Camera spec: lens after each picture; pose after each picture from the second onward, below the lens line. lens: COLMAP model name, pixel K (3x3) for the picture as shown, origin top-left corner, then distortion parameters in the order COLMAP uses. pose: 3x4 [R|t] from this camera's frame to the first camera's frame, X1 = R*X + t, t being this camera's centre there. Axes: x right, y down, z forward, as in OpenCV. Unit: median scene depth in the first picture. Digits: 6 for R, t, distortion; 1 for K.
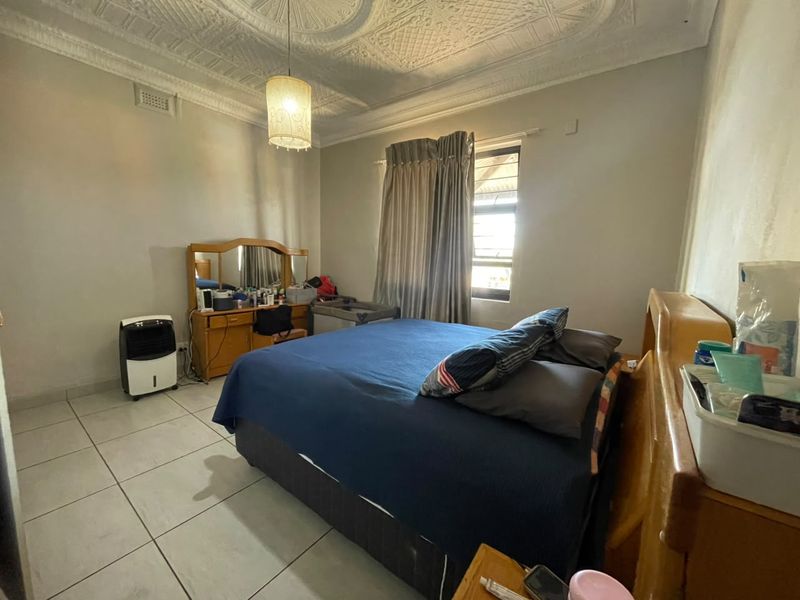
lens RADIAL K [[324.1, 0, 399.1], [0, 324.1, 300.6], [0, 0, 1]] dist [0.002003, 0.000128]
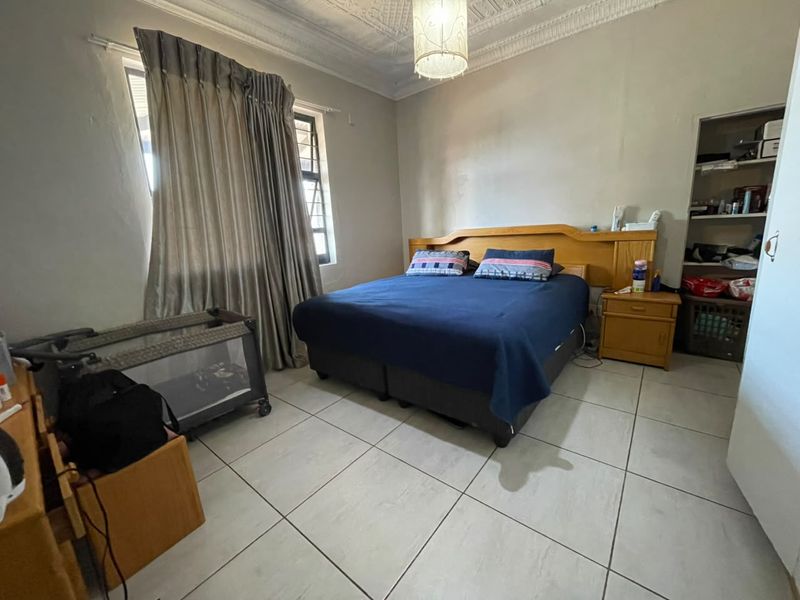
lens RADIAL K [[324.1, 0, 400.0], [0, 324.1, 297.4], [0, 0, 1]] dist [0.002003, 0.000128]
pose [[0.029411, -0.246872, 0.968602, -0.828654], [0.189228, 0.952874, 0.237117, -0.111488], [-0.981493, 0.176313, 0.074740, 0.763467]]
